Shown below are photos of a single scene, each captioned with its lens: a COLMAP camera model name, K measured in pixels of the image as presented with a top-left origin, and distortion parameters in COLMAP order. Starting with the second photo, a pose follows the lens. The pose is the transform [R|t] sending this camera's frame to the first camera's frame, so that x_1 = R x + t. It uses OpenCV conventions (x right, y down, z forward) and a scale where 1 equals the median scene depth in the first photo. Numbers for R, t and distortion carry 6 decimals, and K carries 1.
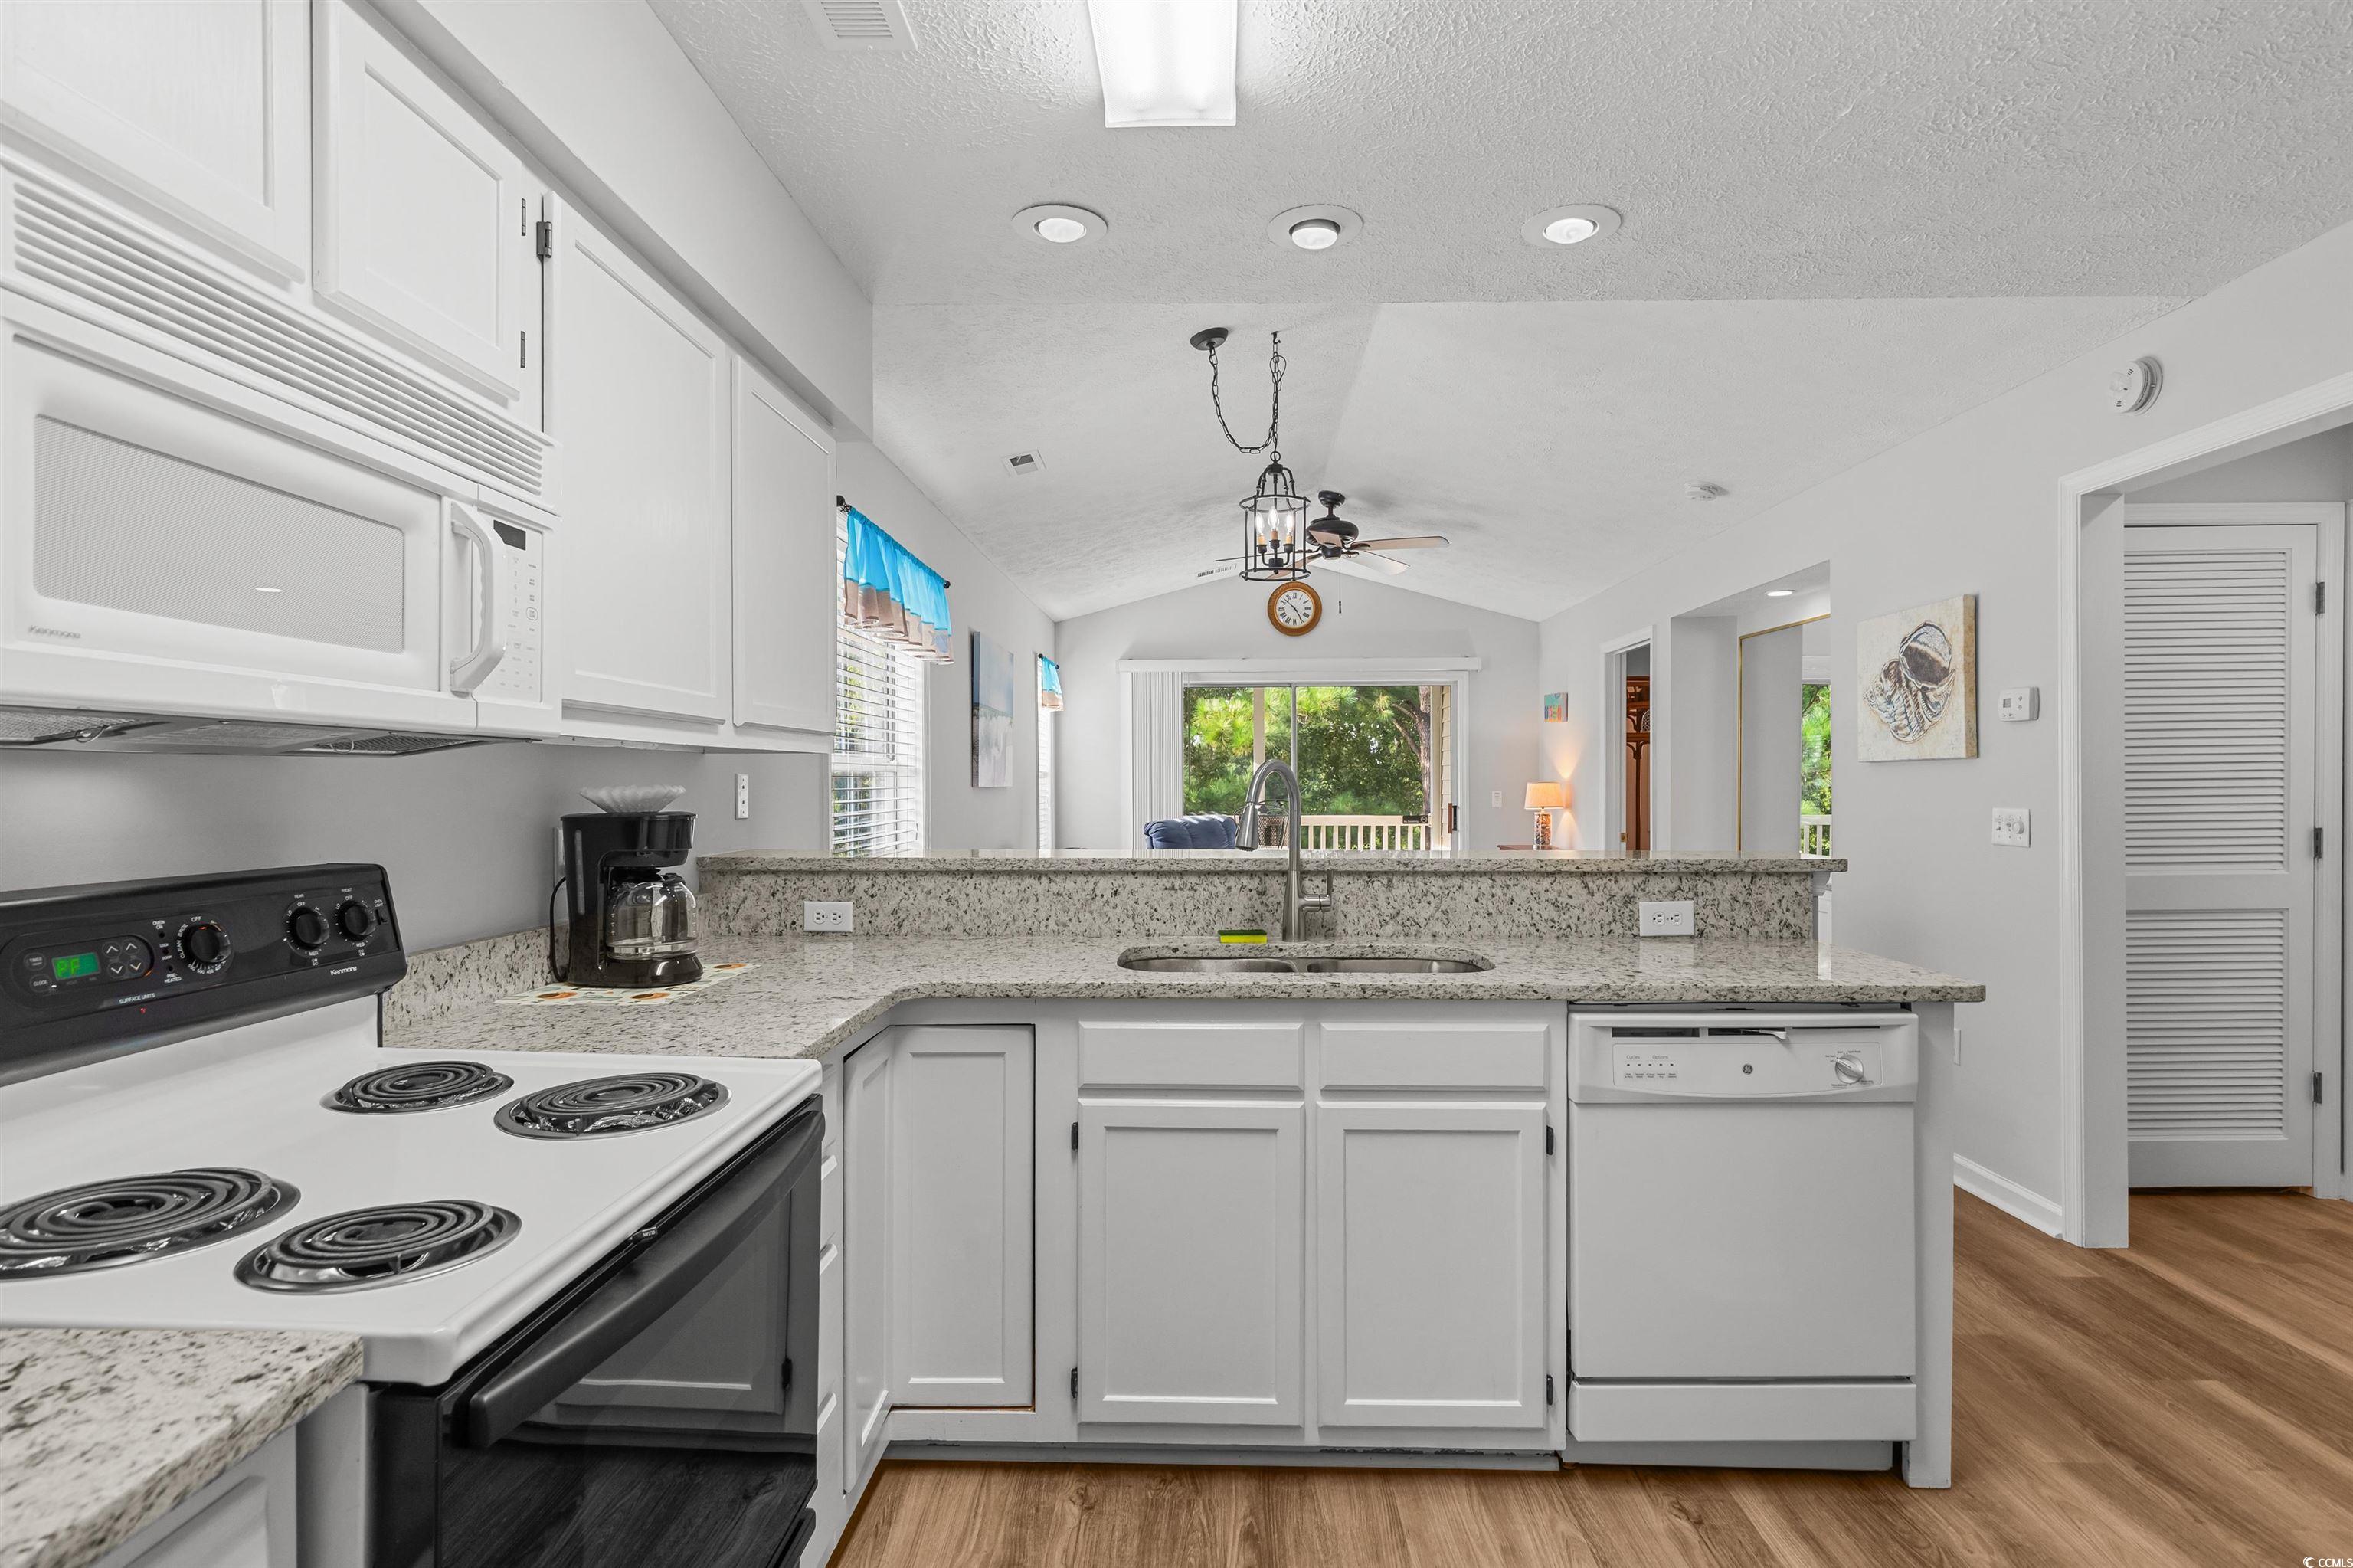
lens RADIAL K [[1172.1, 0, 1172.2], [0, 1172.1, 792.4], [0, 0, 1]] dist [0.000864, -0.000053]
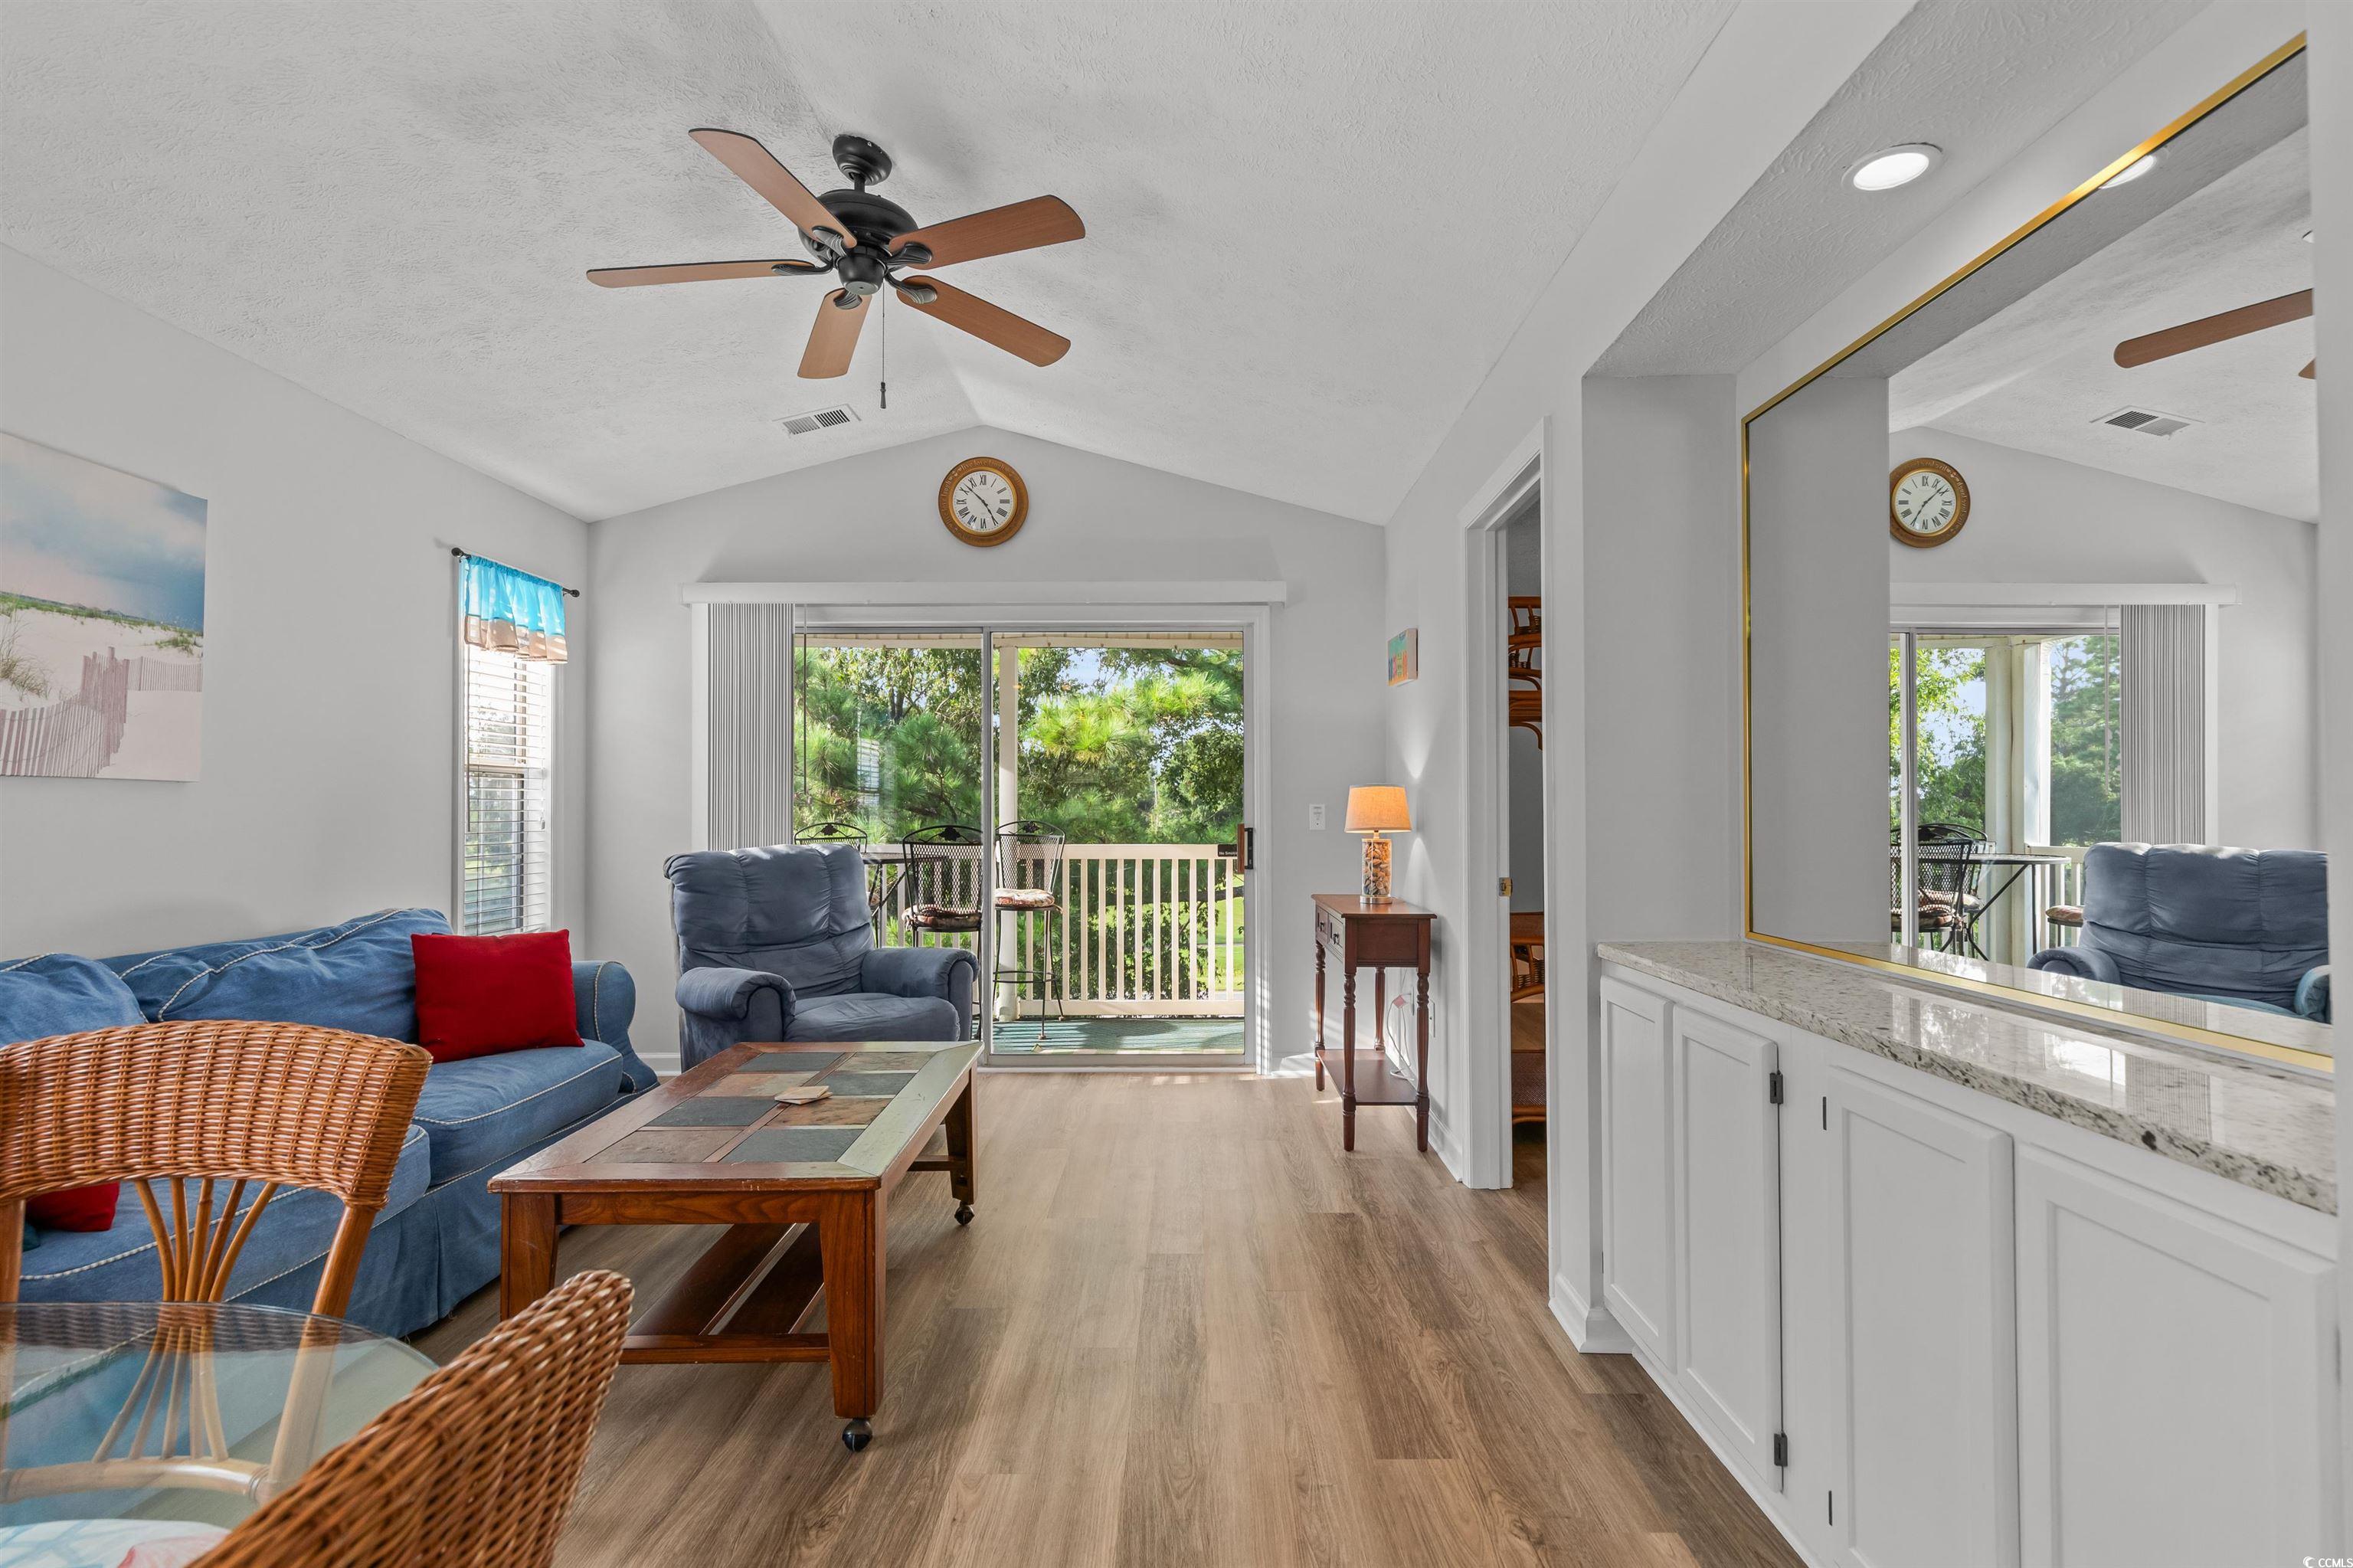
lens RADIAL K [[1119.0, 0, 1176.5], [0, 1119.0, 784.0], [0, 0, 1]] dist [0.000389, -0.000035]
pose [[0.999546, 0.001952, 0.030053, 0.605181], [-0.000900, 0.999387, -0.034994, 0.029039], [-0.030103, 0.034951, 0.998936, 1.375191]]
